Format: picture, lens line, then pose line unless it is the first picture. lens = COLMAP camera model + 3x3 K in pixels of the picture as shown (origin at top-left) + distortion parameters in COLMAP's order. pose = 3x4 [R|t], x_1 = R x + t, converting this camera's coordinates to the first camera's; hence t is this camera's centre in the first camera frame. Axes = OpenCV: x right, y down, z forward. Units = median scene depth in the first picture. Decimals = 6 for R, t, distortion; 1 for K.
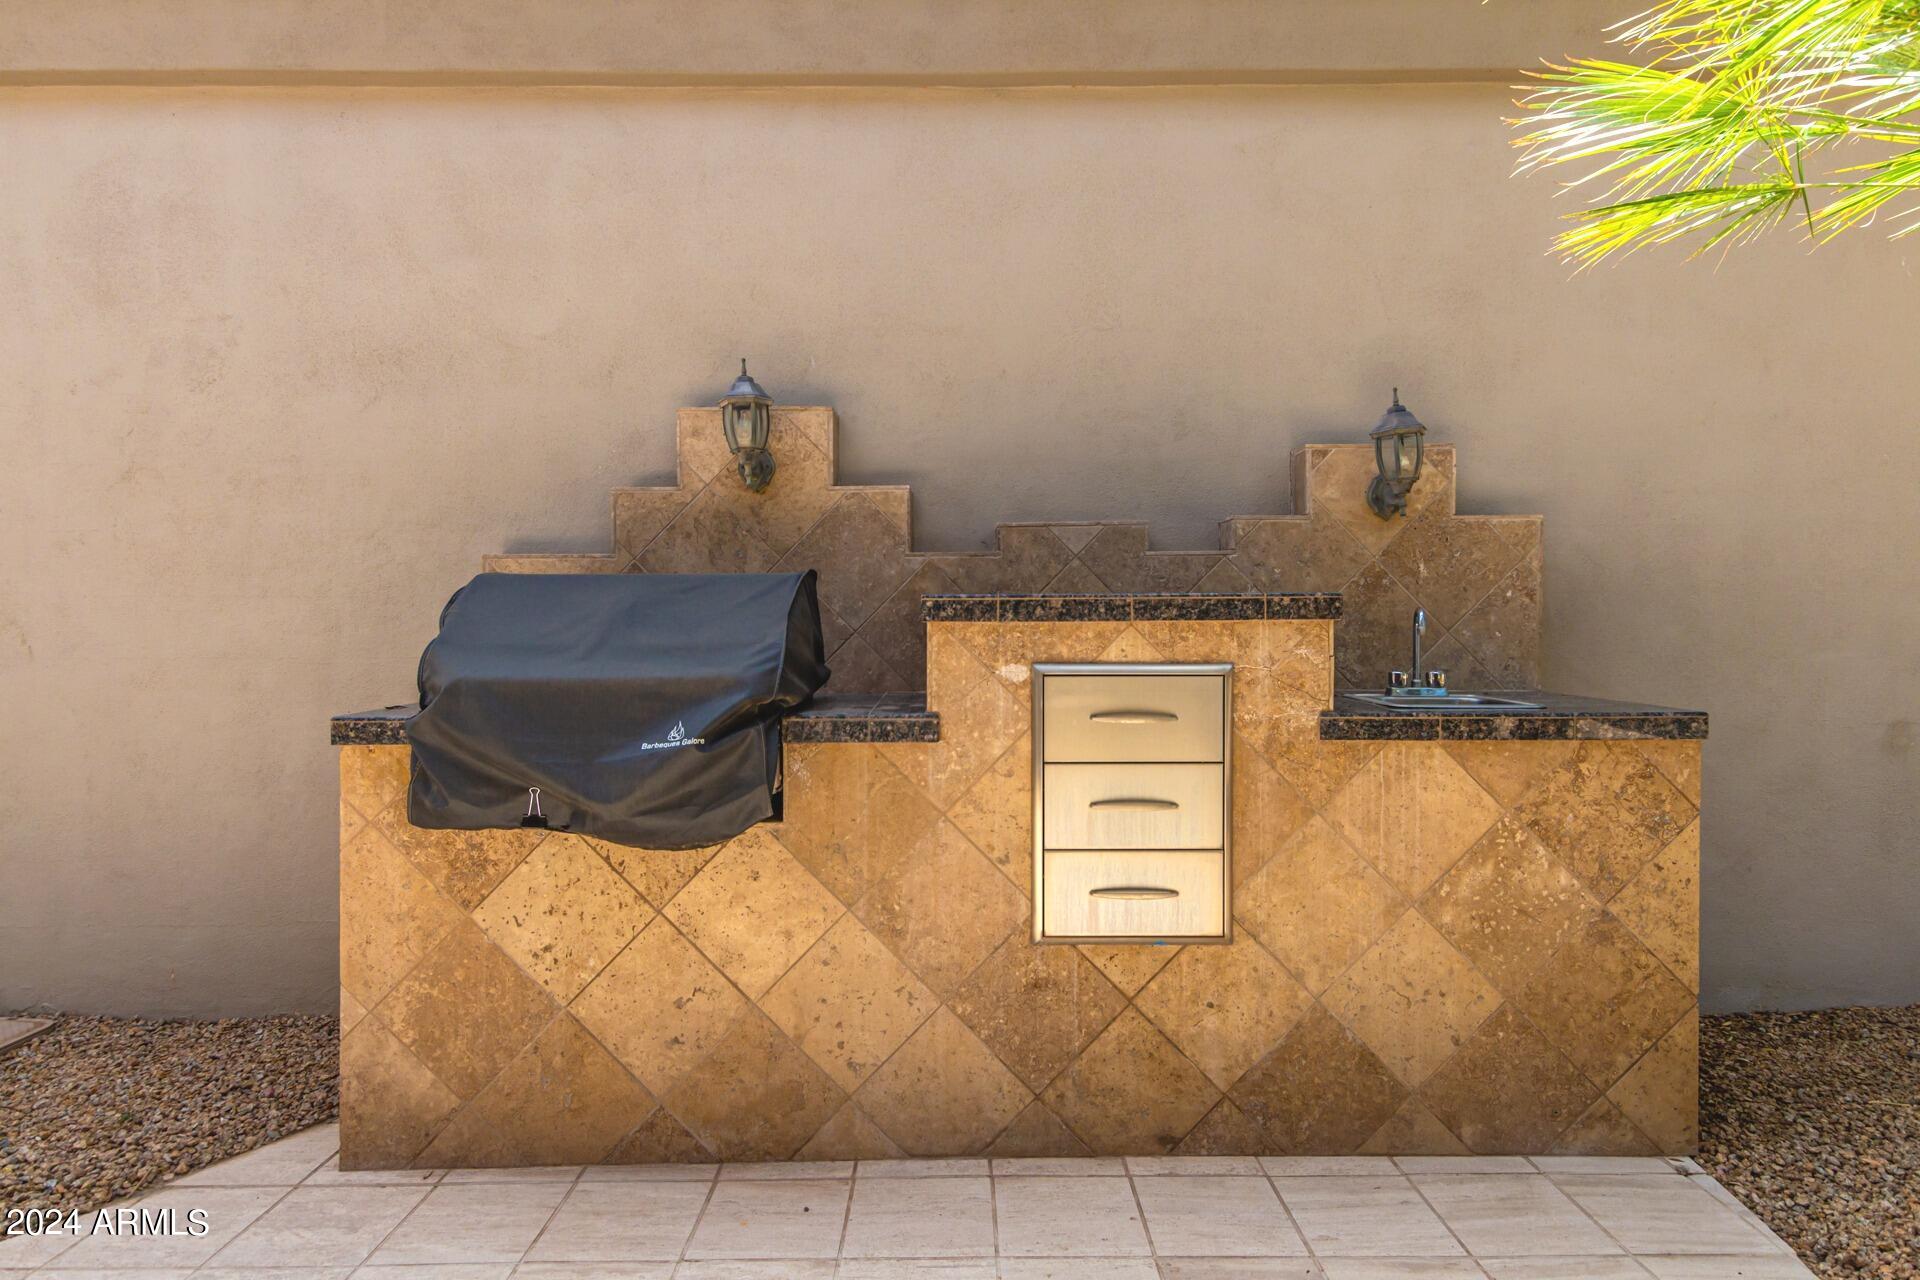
lens RADIAL K [[1075.5, 0, 965.5], [0, 1075.5, 635.5], [0, 0, 1]] dist [0.015707, 0.000384]
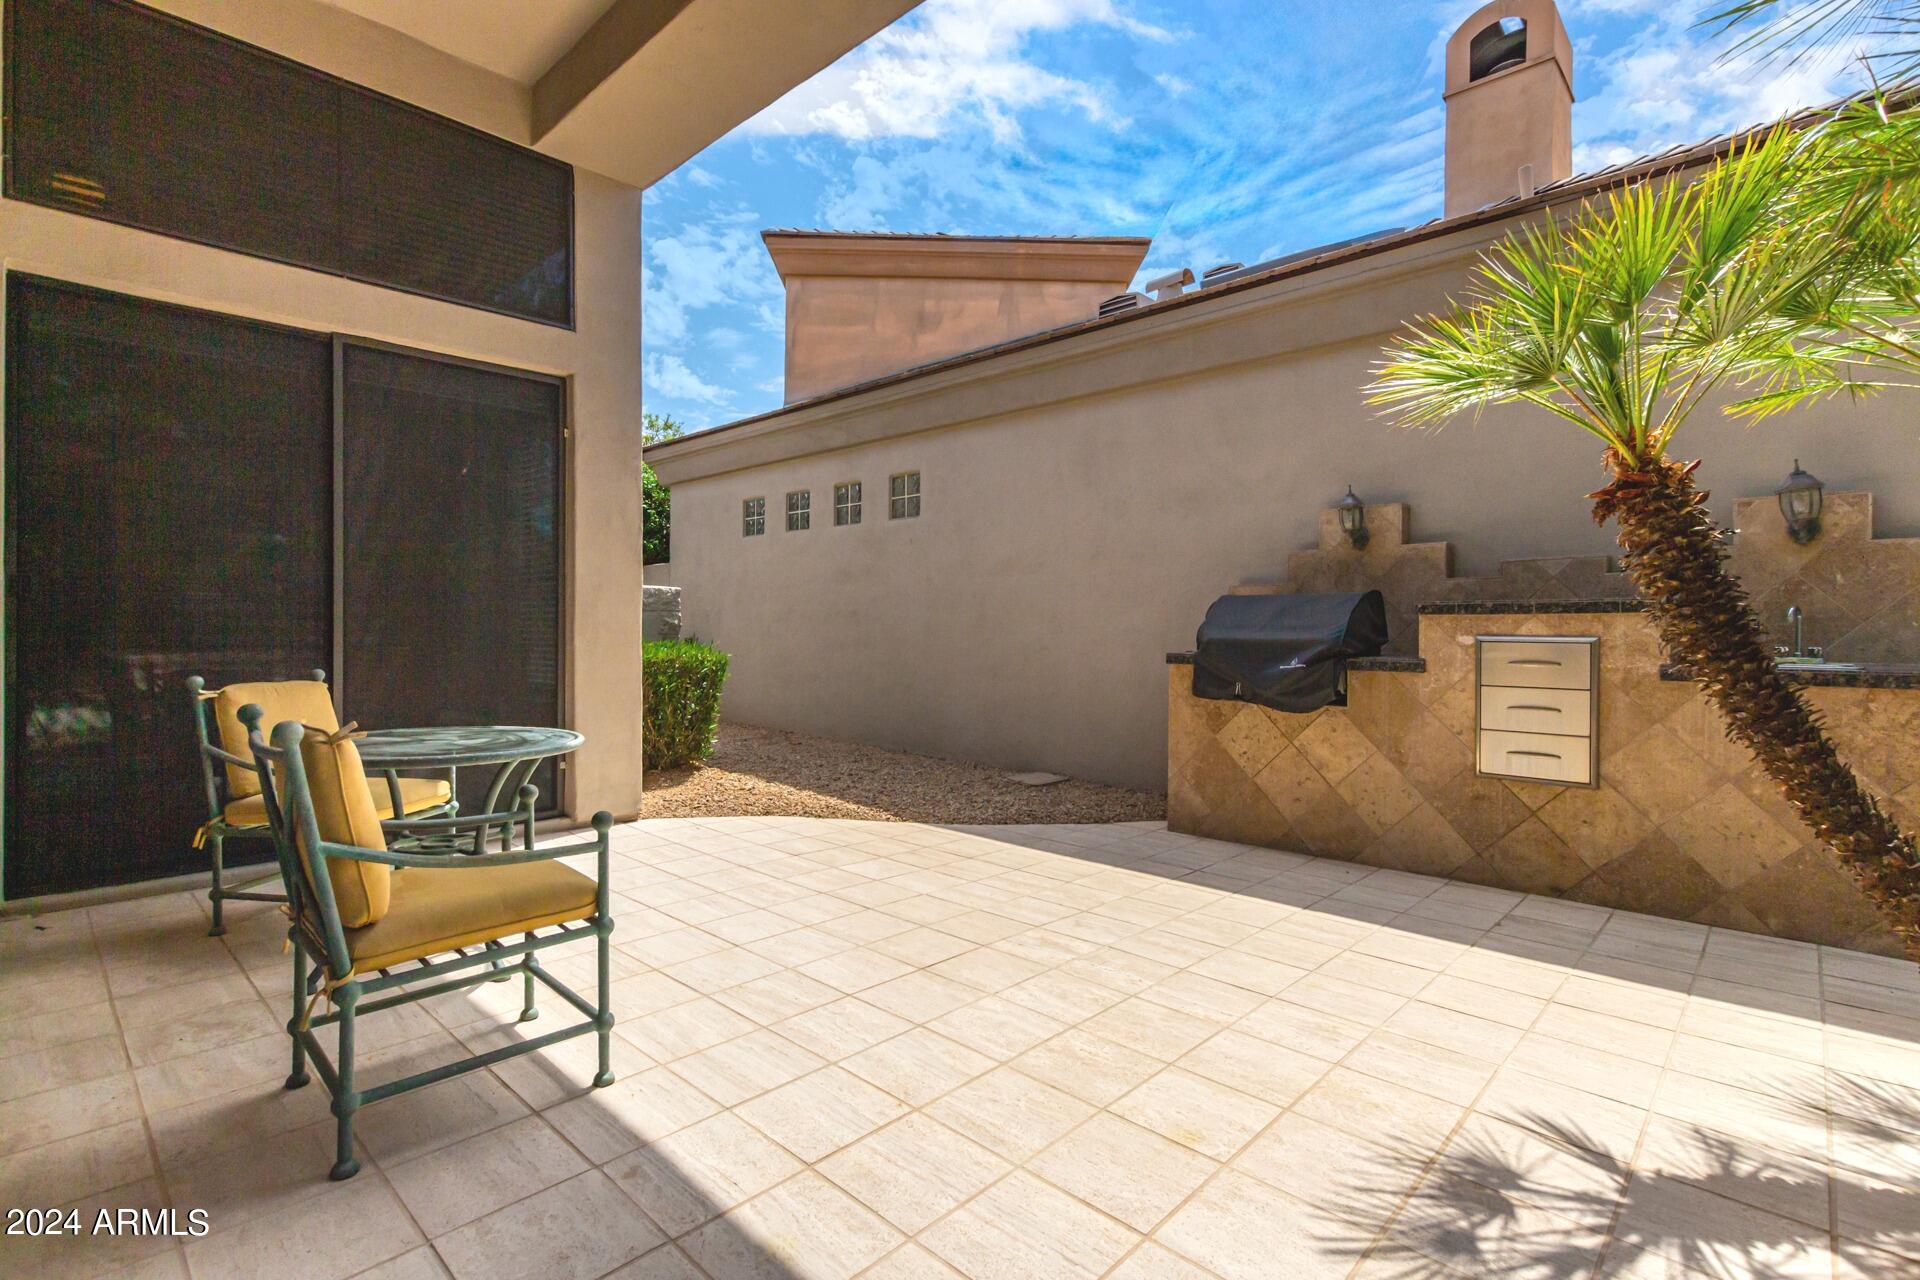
lens RADIAL K [[884.2, 0, 963.6], [0, 884.2, 634.1], [0, 0, 1]] dist [0.006075, 0.000012]
pose [[0.727646, 0.011091, -0.685864, 0.493397], [-0.012545, 0.999917, 0.002860, 0.030439], [0.685839, 0.006523, 0.727725, -0.842006]]
